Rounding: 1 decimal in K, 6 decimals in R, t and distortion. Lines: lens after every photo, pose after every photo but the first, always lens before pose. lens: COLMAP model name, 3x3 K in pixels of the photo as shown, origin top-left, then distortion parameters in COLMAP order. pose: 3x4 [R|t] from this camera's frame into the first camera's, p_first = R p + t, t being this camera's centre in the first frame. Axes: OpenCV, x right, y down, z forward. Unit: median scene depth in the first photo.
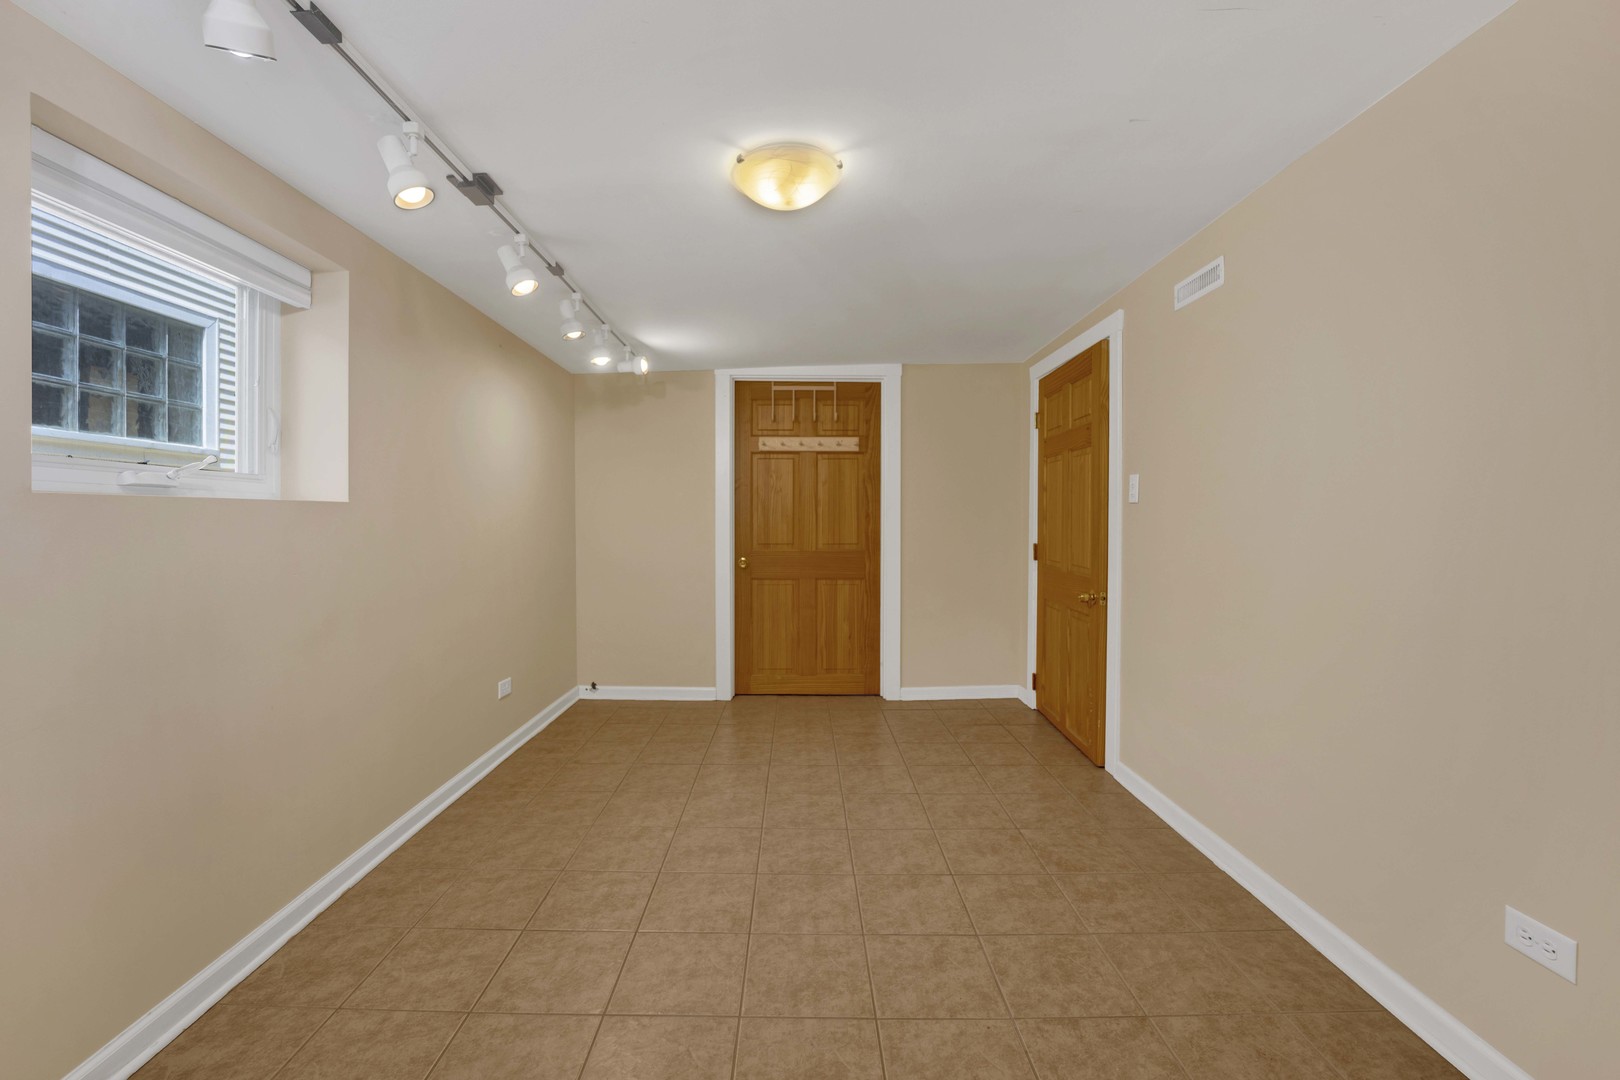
lens RADIAL K [[722.9, 0, 810.0], [0, 722.9, 540.0], [0, 0, 1]] dist [-0.001623, -0.012398]
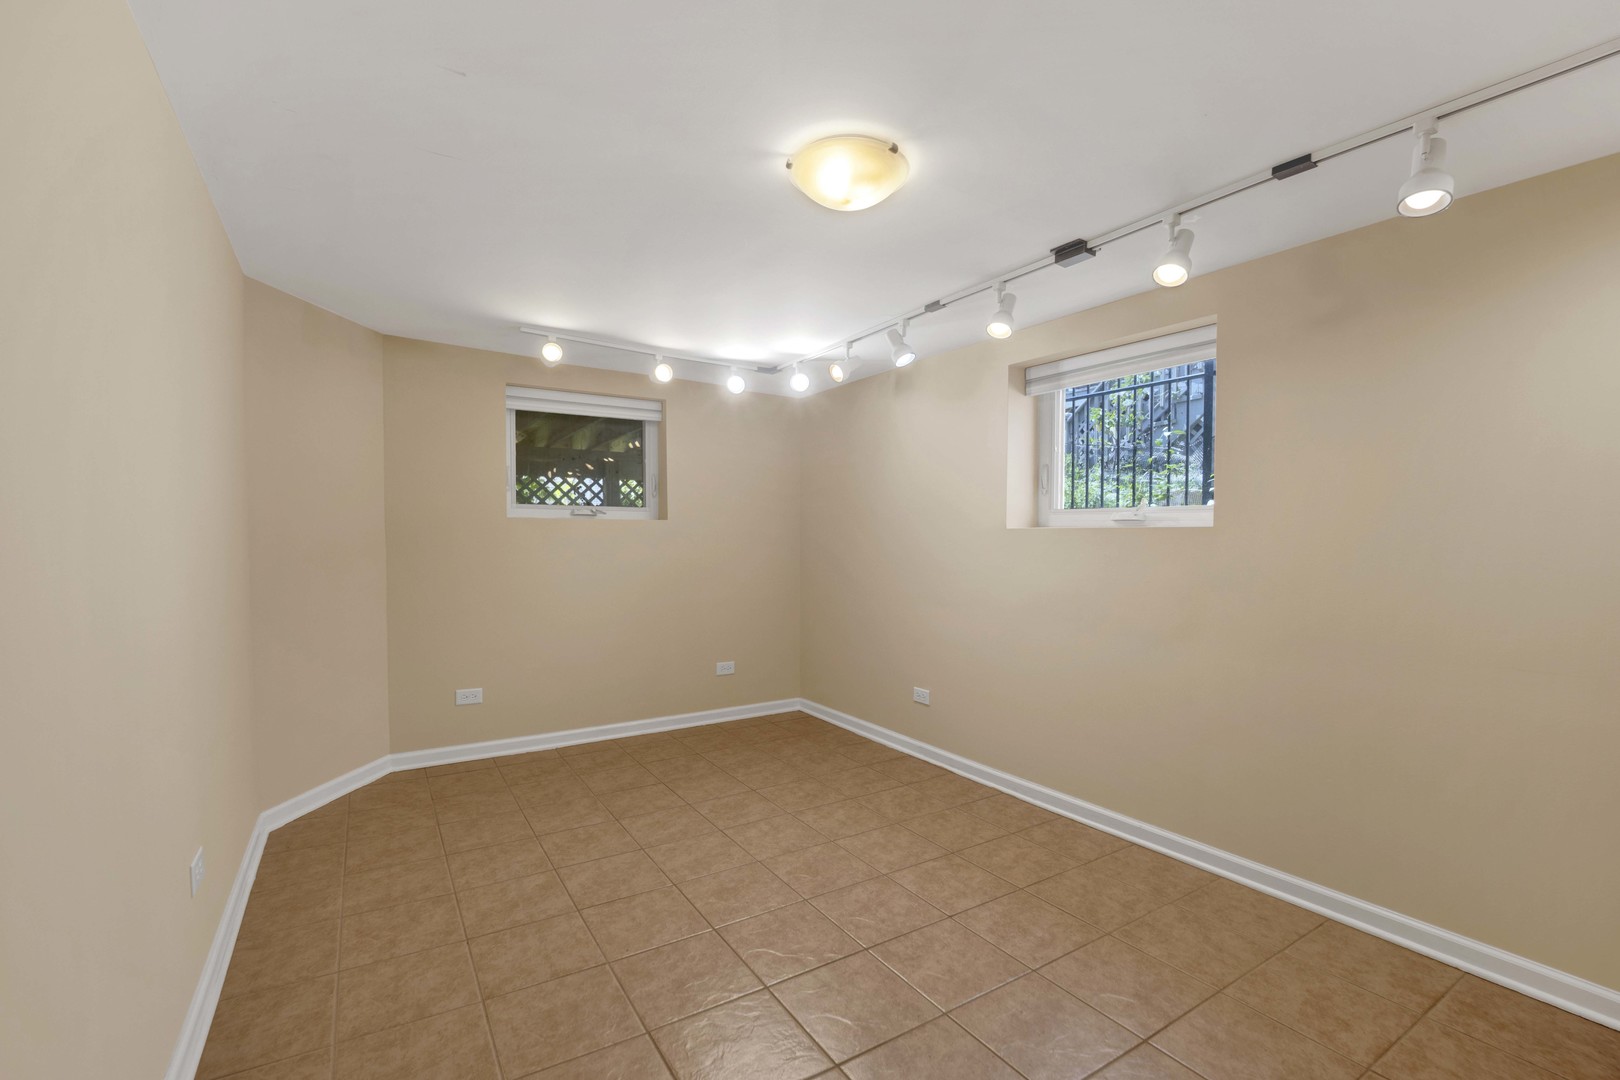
lens RADIAL K [[722.9, 0, 810.0], [0, 722.9, 540.0], [0, 0, 1]] dist [-0.001623, -0.012398]
pose [[-0.862755, 0.001280, -0.505620, 0.538479], [-0.016779, 0.999374, 0.031159, -0.066295], [0.505343, 0.035366, -0.862194, 1.966915]]
